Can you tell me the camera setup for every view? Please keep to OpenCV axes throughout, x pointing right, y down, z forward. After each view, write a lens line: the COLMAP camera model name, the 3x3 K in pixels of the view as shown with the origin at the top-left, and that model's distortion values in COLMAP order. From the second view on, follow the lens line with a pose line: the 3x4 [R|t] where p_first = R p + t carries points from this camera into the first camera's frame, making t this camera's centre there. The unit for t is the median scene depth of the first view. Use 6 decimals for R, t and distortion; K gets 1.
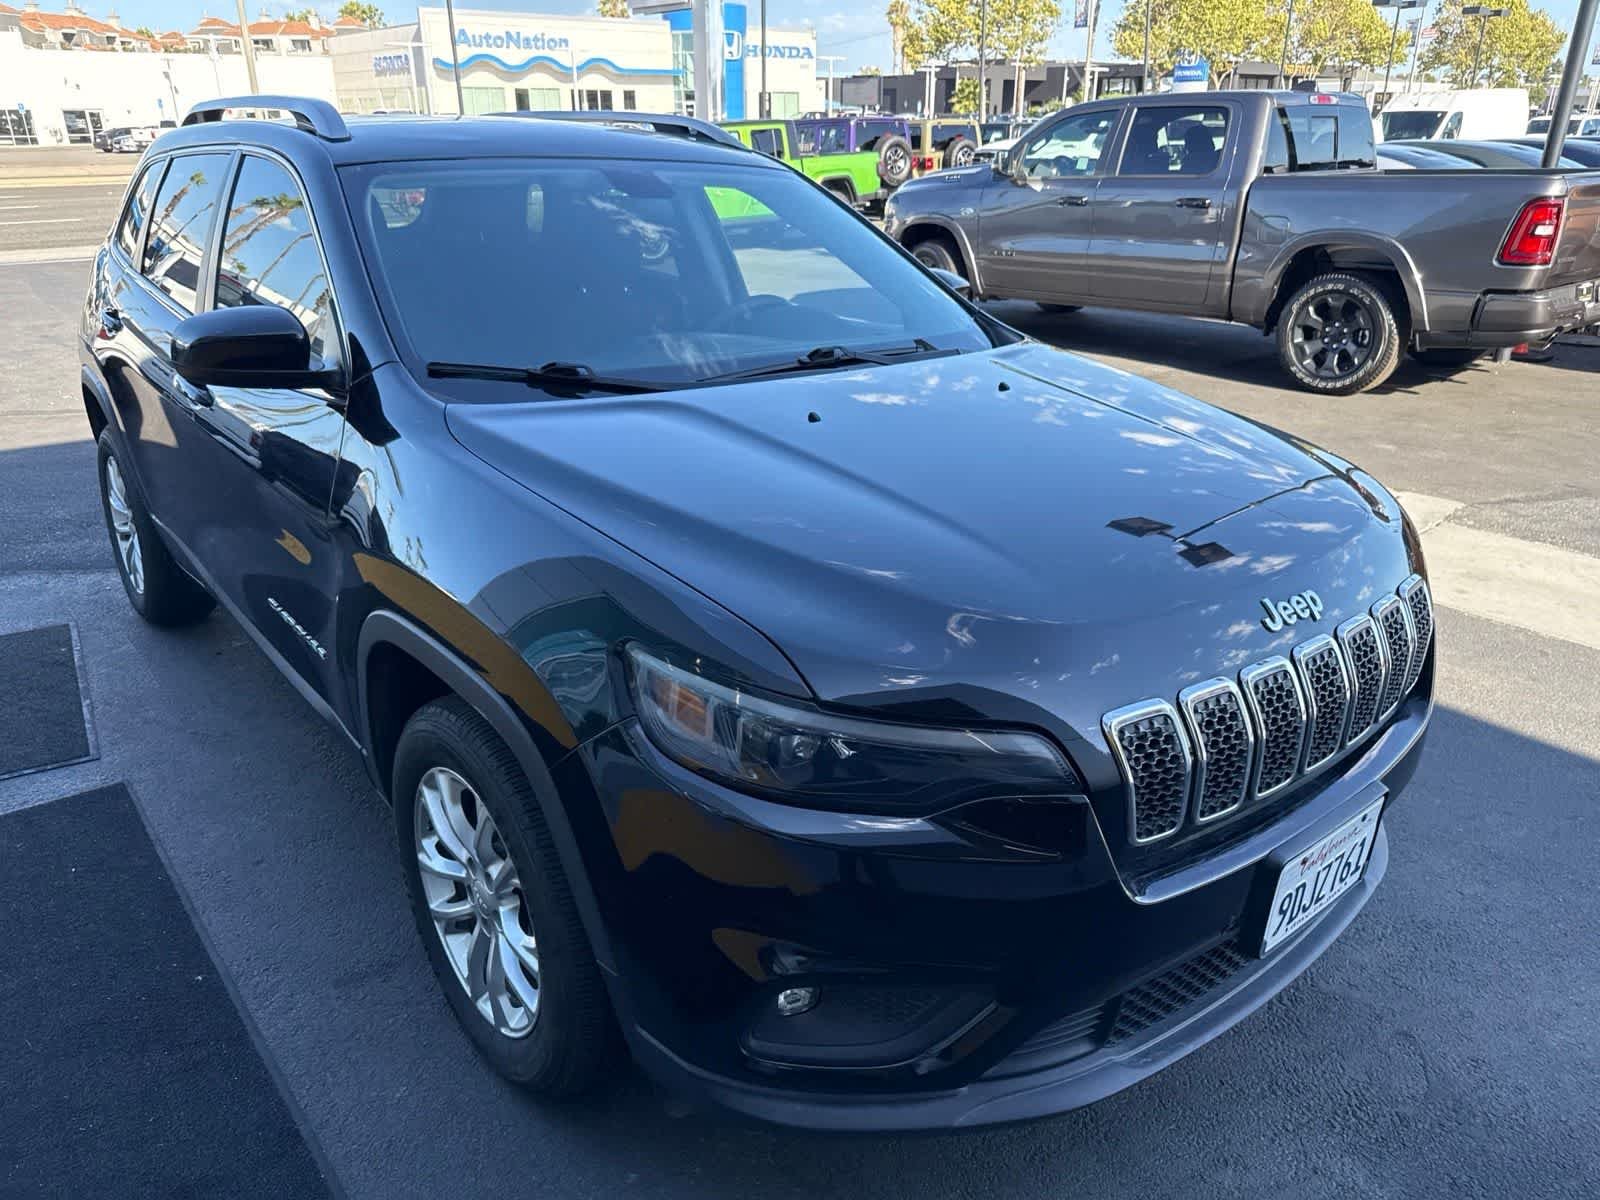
lens RADIAL K [[1131.7, 0, 798.4], [0, 1131.7, 598.3], [0, 0, 1]] dist [0.021350, -0.022749]
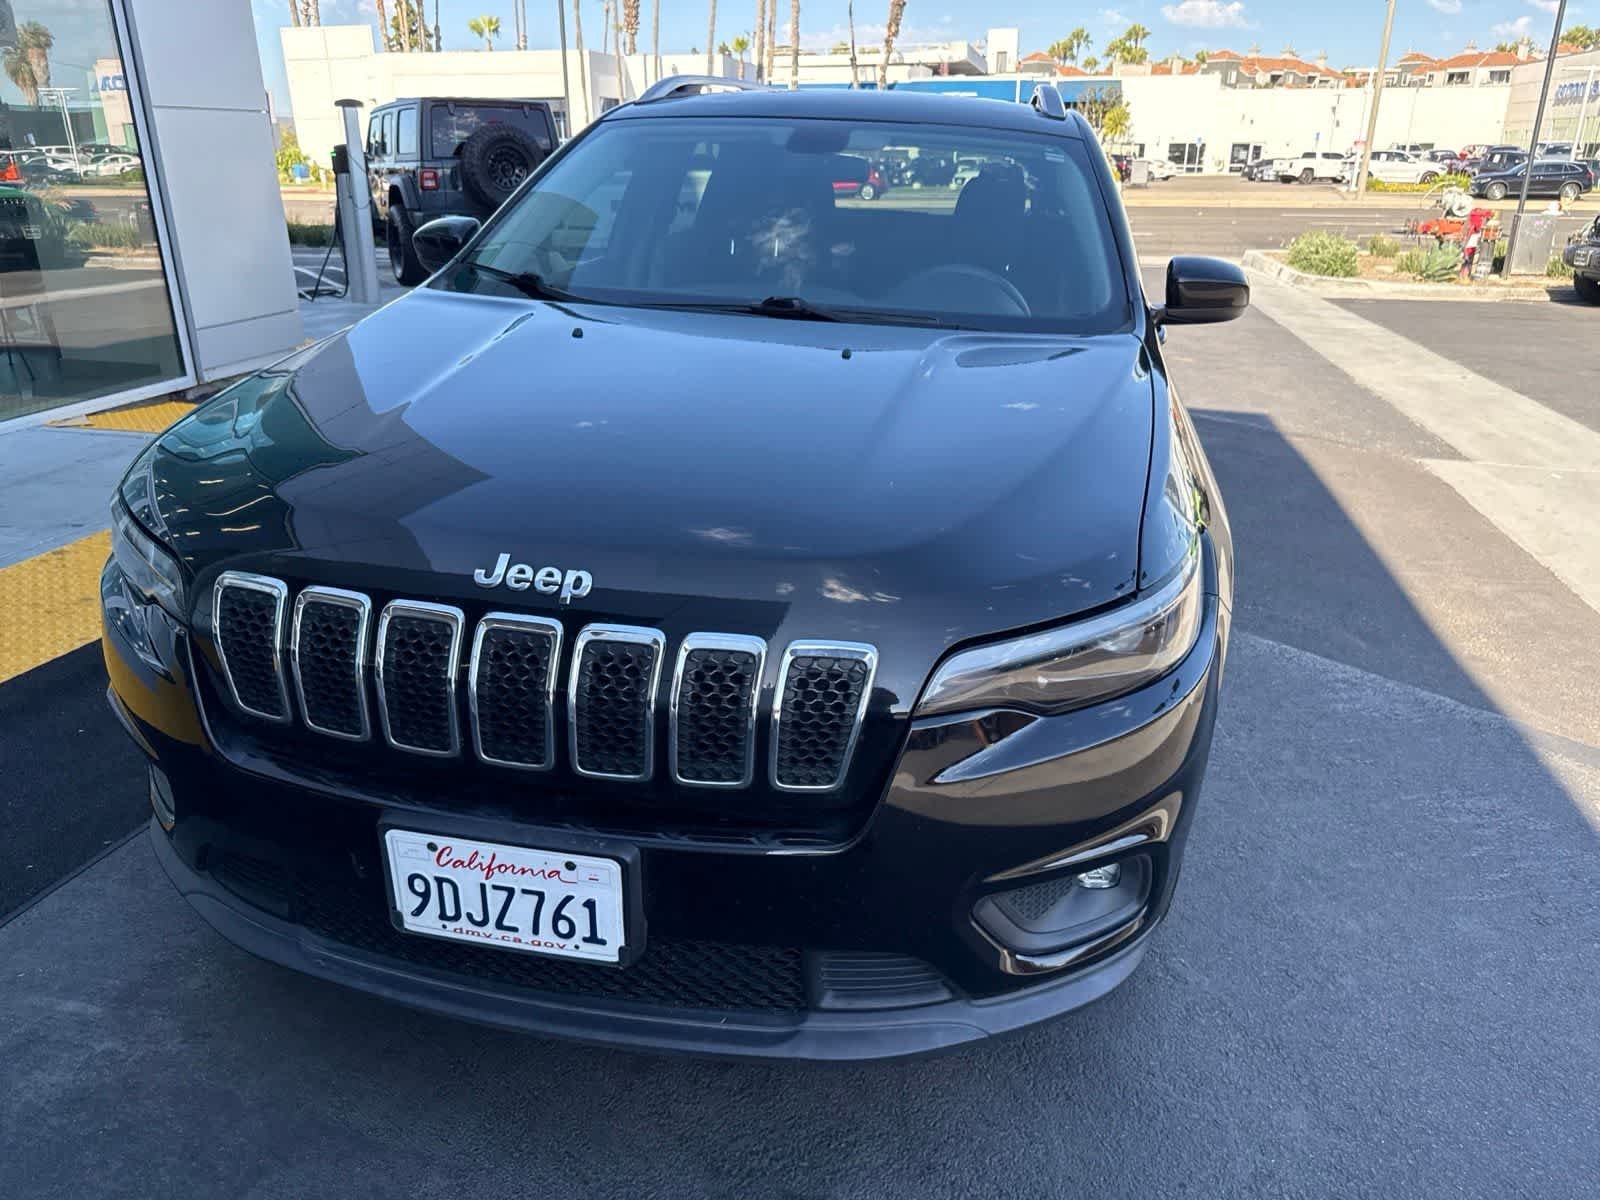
lens RADIAL K [[1131.7, 0, 812.4], [0, 1131.7, 600.6], [0, 0, 1]] dist [0.021350, -0.022749]
pose [[0.632071, 0.288762, -0.719099, 0.237974], [-0.306372, 0.945491, 0.110379, -0.026421], [0.711774, 0.150544, 0.686086, 0.114716]]
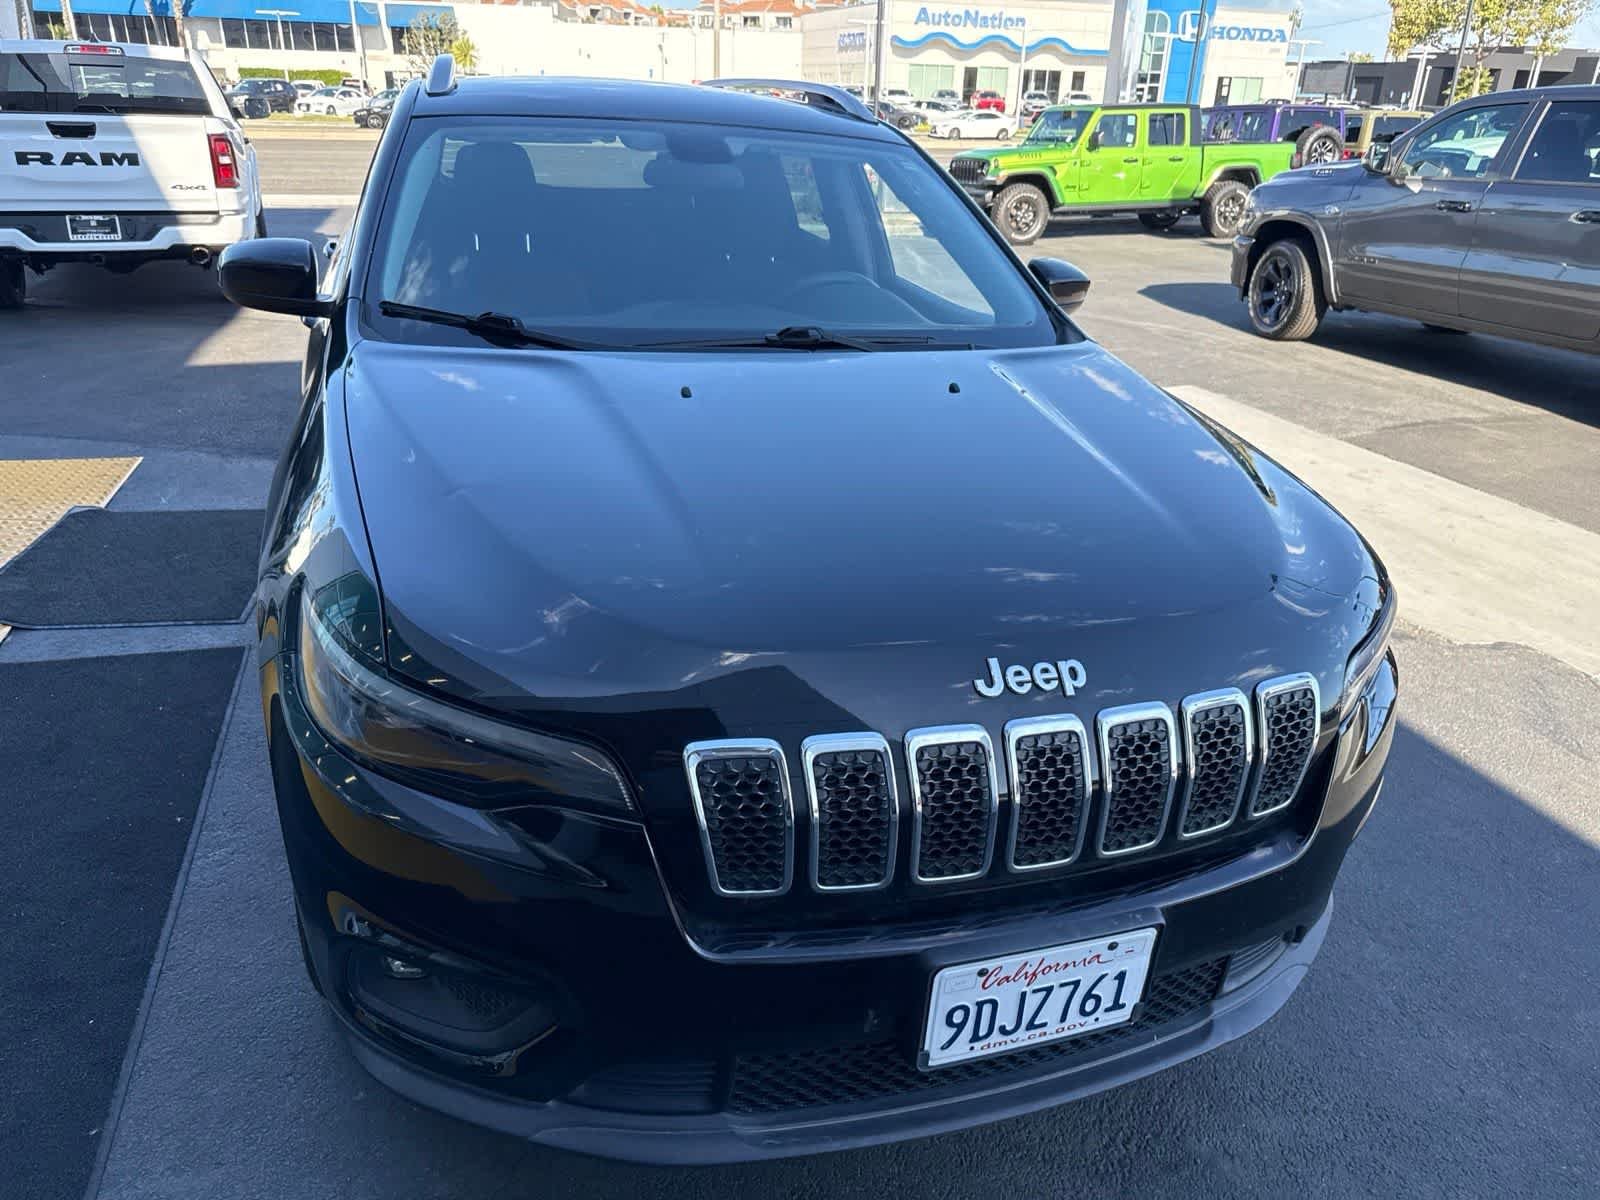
lens RADIAL K [[1131.7, 0, 799.7], [0, 1131.7, 585.3], [0, 0, 1]] dist [0.021350, -0.022749]
pose [[0.933708, 0.168478, -0.315920, 0.105905], [-0.166882, 0.985447, 0.032309, -0.011162], [0.316766, 0.022554, 0.948236, 0.029962]]
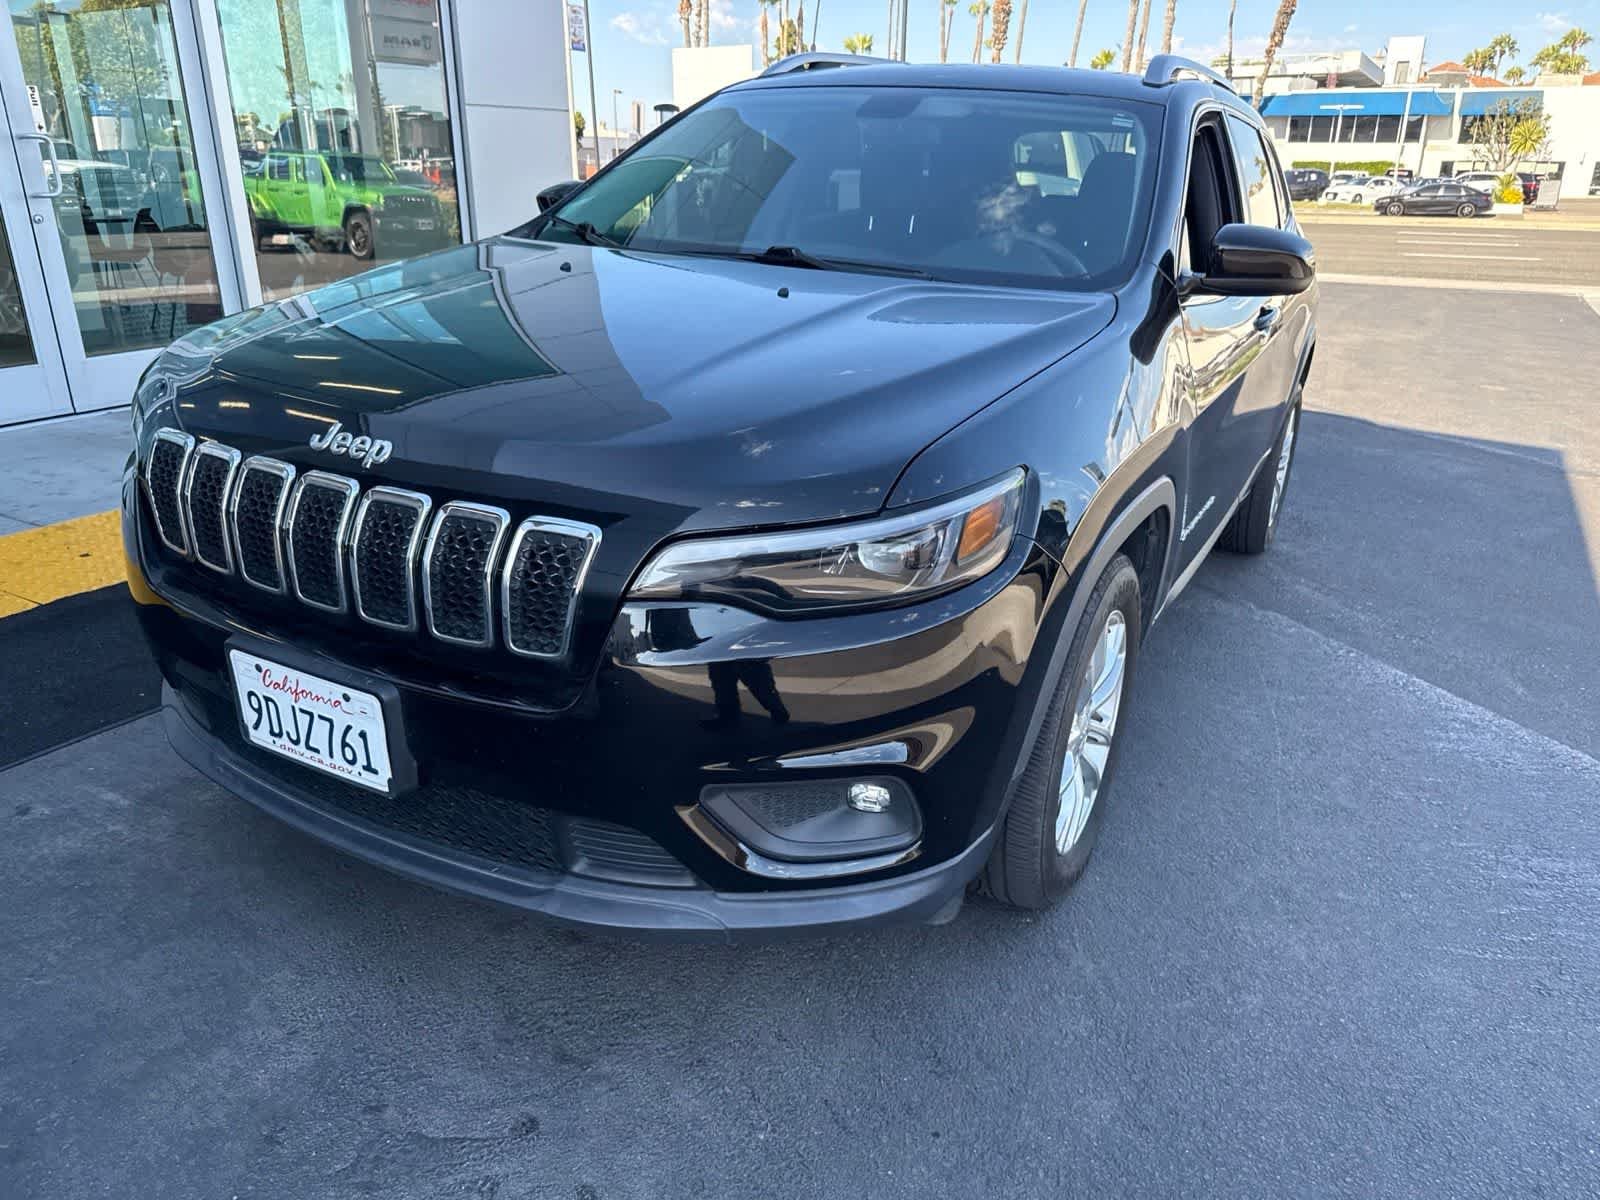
lens RADIAL K [[1131.7, 0, 818.6], [0, 1131.7, 603.8], [0, 0, 1]] dist [0.021350, -0.022749]
pose [[0.383533, 0.339482, -0.858868, 0.296150], [-0.371900, 0.908022, 0.192837, -0.040728], [0.845336, 0.245454, 0.474510, 0.183212]]
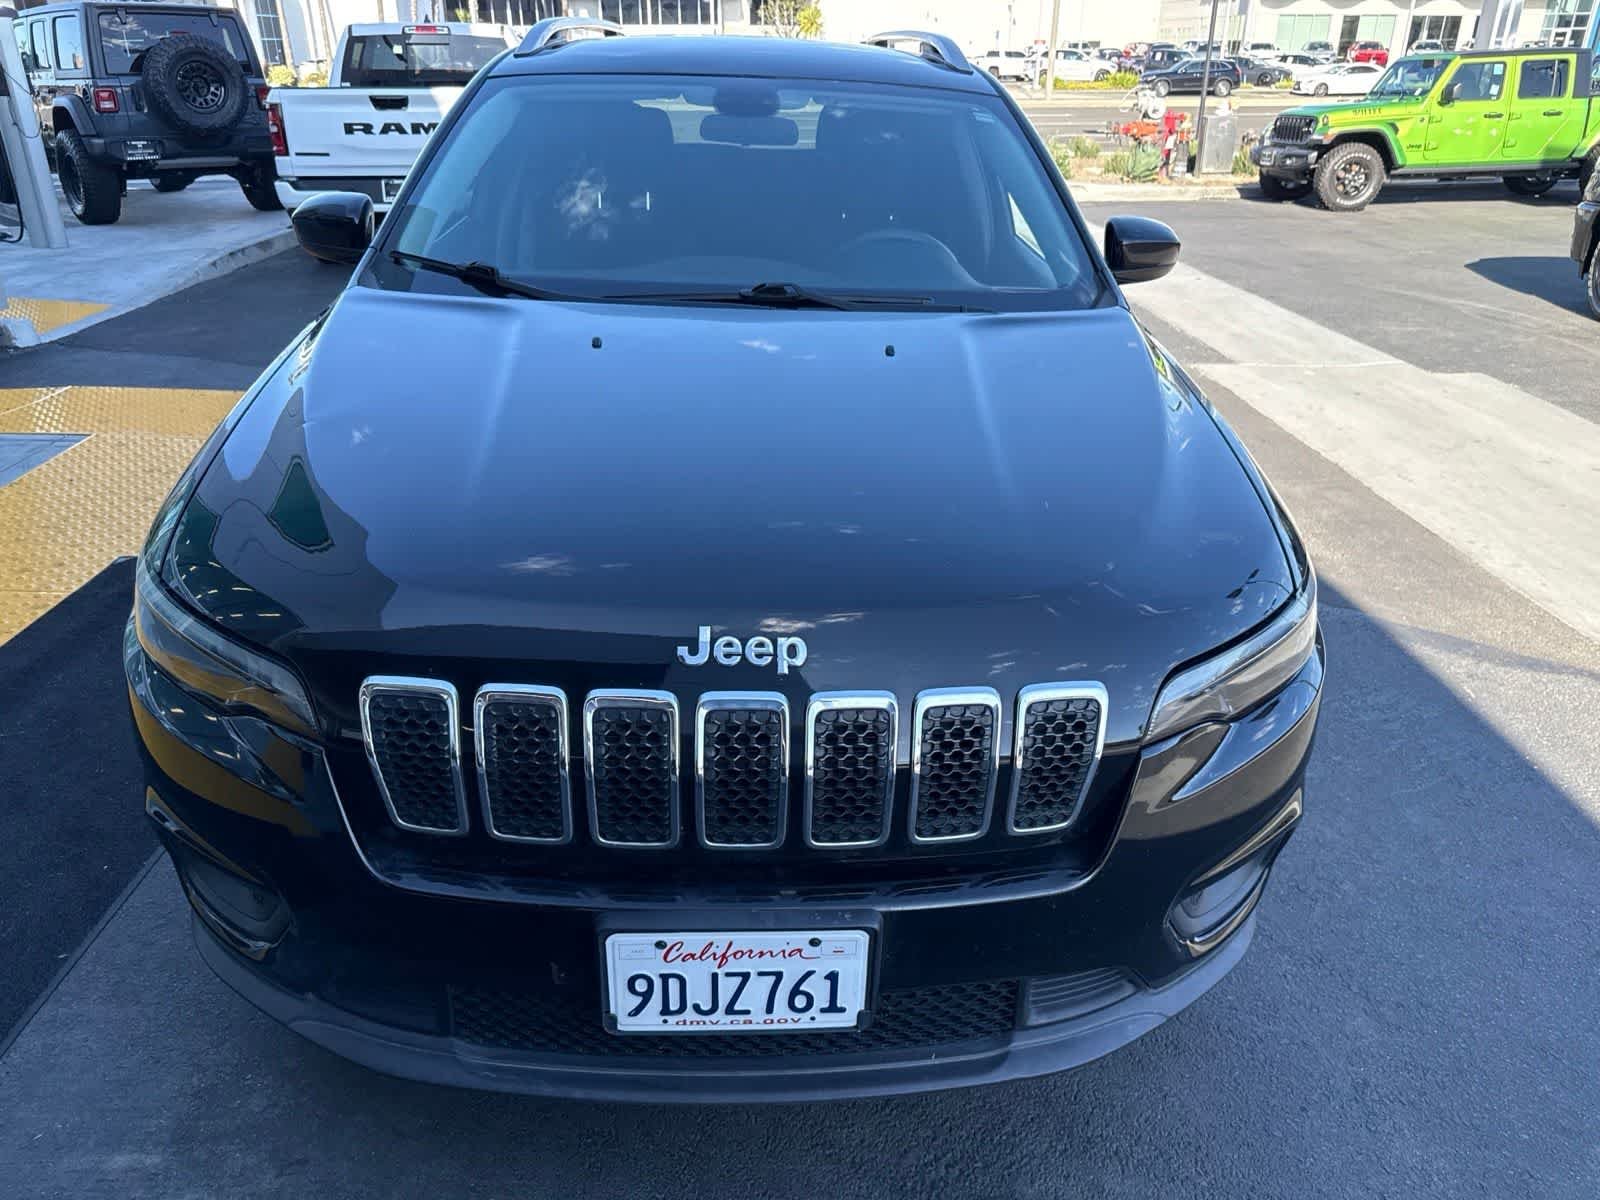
lens RADIAL K [[1131.7, 0, 801.9], [0, 1131.7, 592.1], [0, 0, 1]] dist [0.021350, -0.022749]
pose [[0.799715, 0.260641, -0.540853, 0.178608], [-0.235409, 0.964842, 0.116884, -0.026577], [0.552302, 0.033847, 0.832956, 0.072255]]
